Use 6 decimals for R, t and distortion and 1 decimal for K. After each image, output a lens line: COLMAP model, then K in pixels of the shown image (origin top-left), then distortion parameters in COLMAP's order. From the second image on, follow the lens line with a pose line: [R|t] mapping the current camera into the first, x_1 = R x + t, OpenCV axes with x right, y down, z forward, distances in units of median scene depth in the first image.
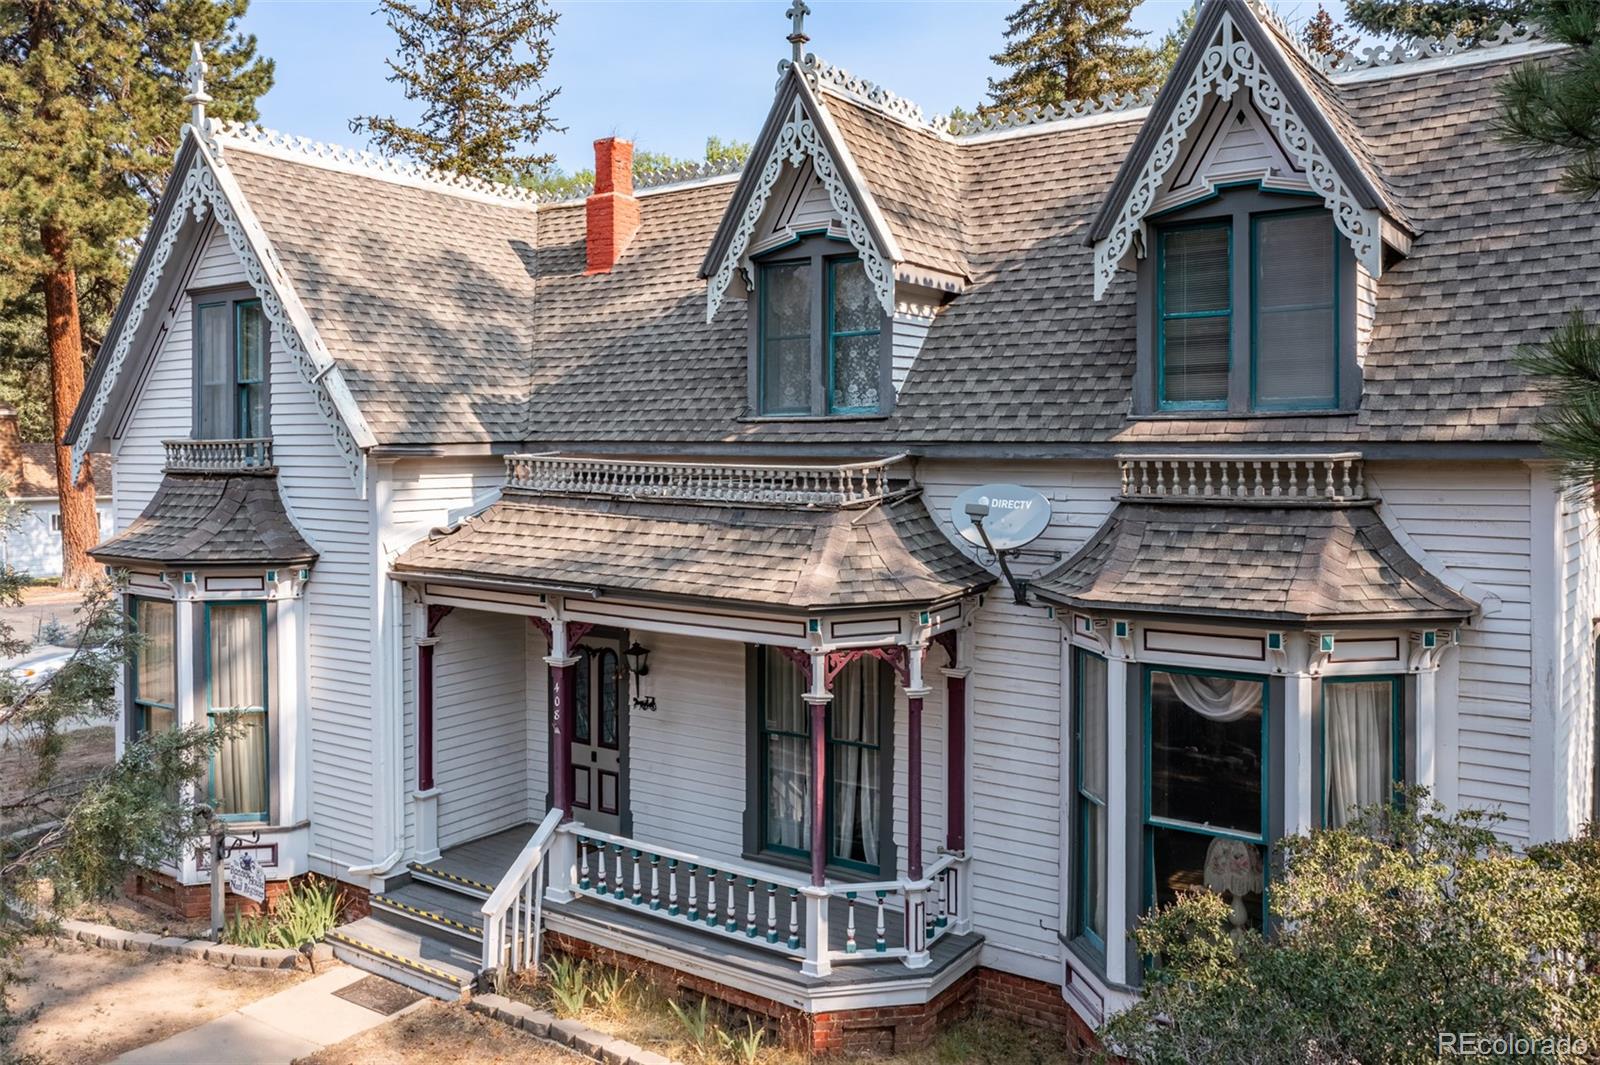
lens RADIAL K [[1269.8, 0, 778.7], [0, 1269.8, 503.5], [0, 0, 1]] dist [0.012076, 0.011114]
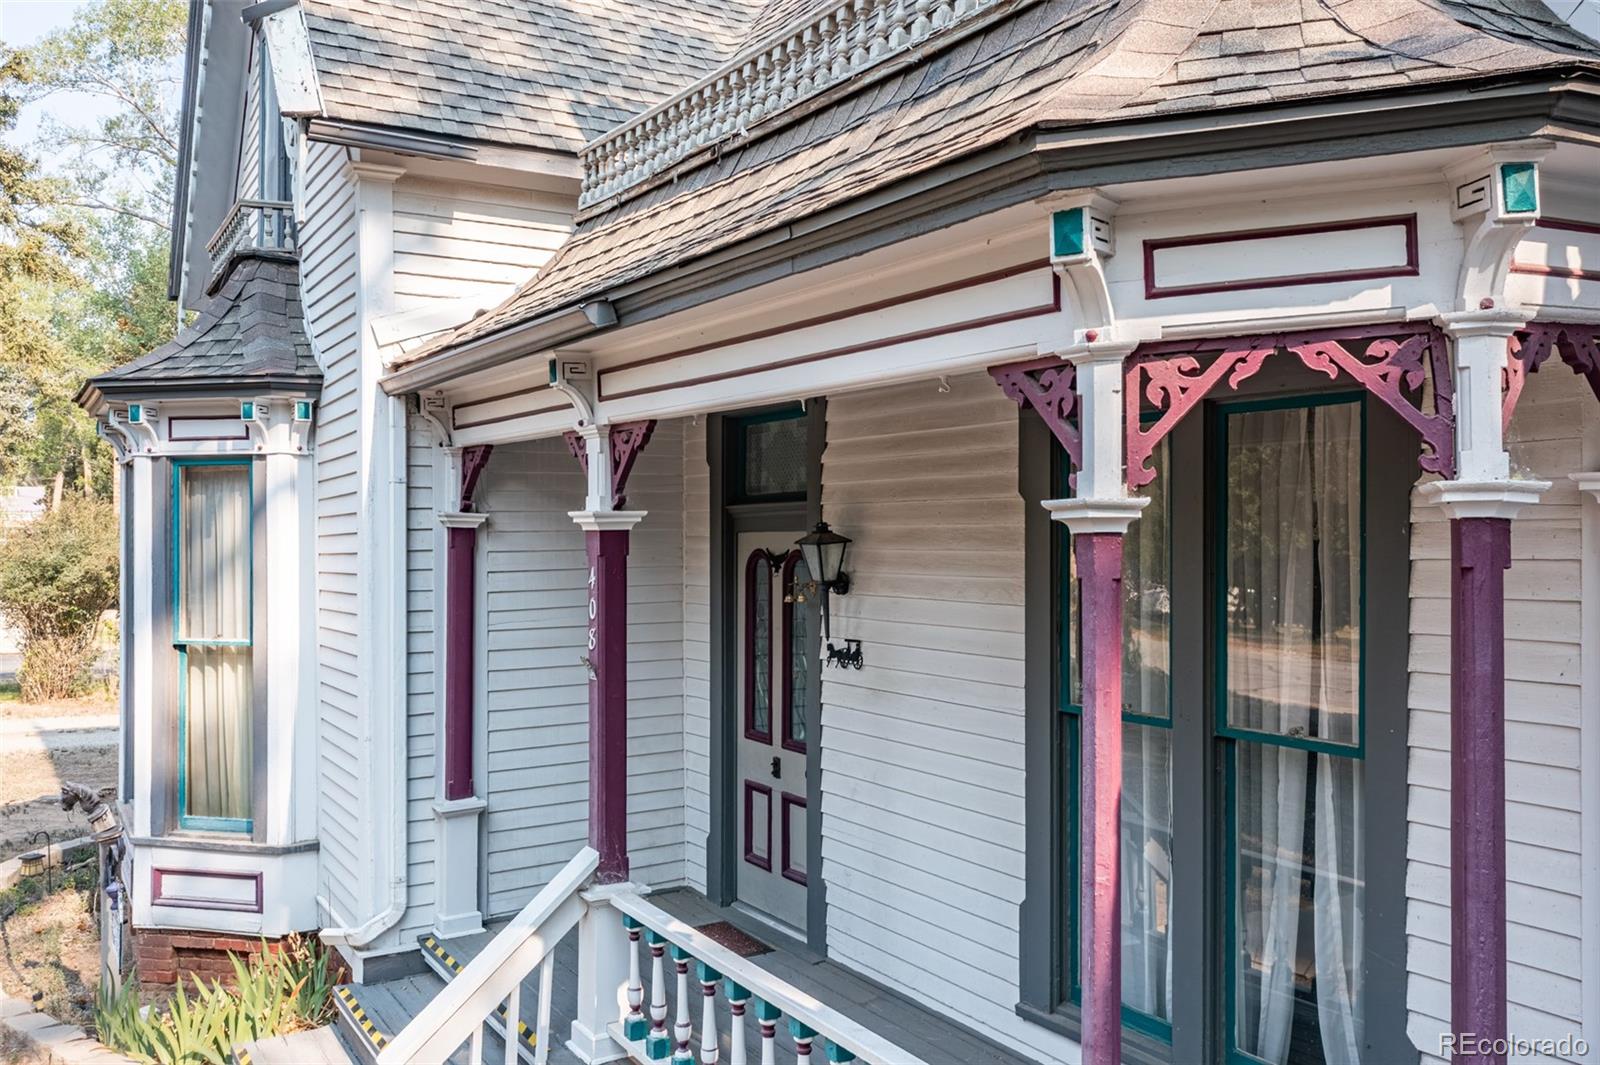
lens RADIAL K [[1279.4, 0, 800.0], [0, 1279.4, 532.5], [0, 0, 1]] dist [0.016345, 0.010428]
pose [[0.925506, 0.001821, -0.378728, 0.061517], [-0.021197, 0.998670, -0.047000, 0.135558], [0.378139, 0.051527, 0.924314, 0.550359]]
